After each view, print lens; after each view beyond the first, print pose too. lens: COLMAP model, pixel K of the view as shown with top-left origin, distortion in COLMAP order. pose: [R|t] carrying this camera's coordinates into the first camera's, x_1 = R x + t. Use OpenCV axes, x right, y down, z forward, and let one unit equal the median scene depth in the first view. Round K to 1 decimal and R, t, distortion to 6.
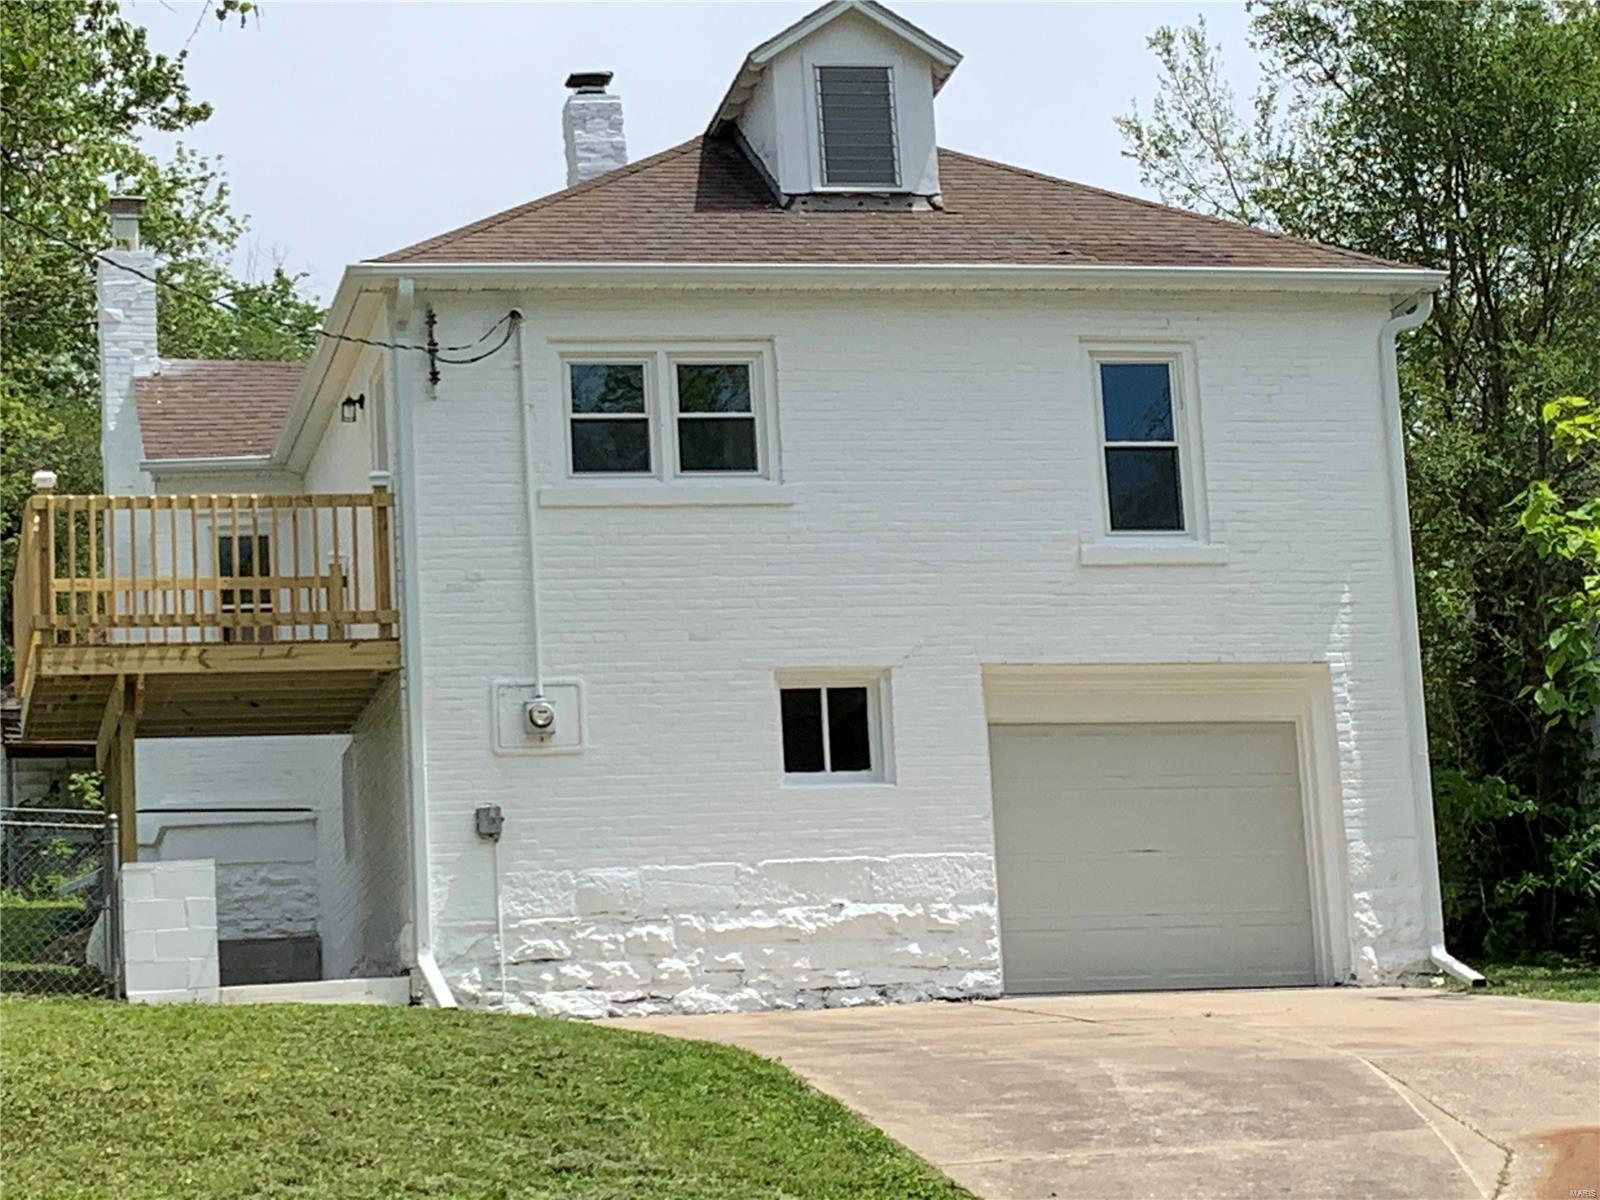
lens RADIAL K [[3981.7, 0, 799.2], [0, 3981.7, 601.3], [0, 0, 1]] dist [0.105733, 0.000000]
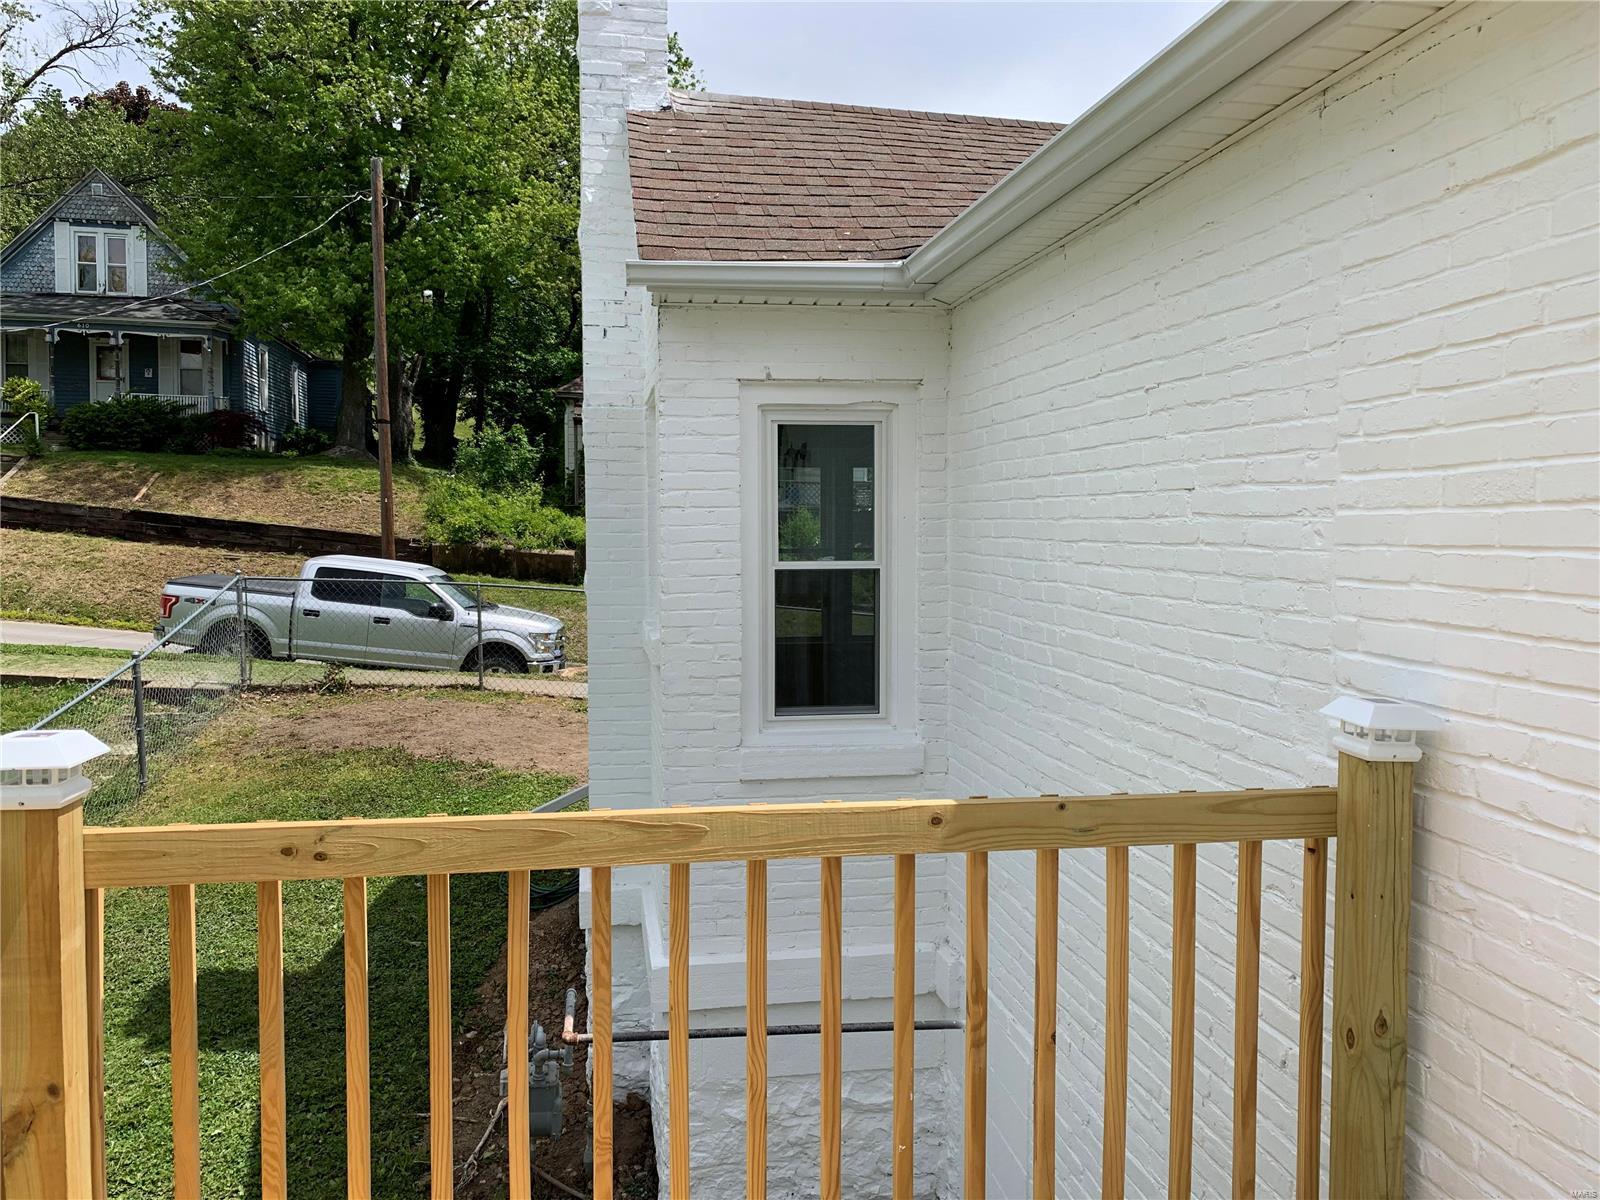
lens RADIAL K [[1231.2, 0, 793.6], [0, 1231.2, 594.8], [0, 0, 1]] dist [0.027115, -0.023406]
pose [[0.997532, 0.060665, -0.035342, -0.131069], [-0.050906, 0.971623, 0.230990, -0.029887], [0.048352, -0.228621, 0.972314, 0.805734]]
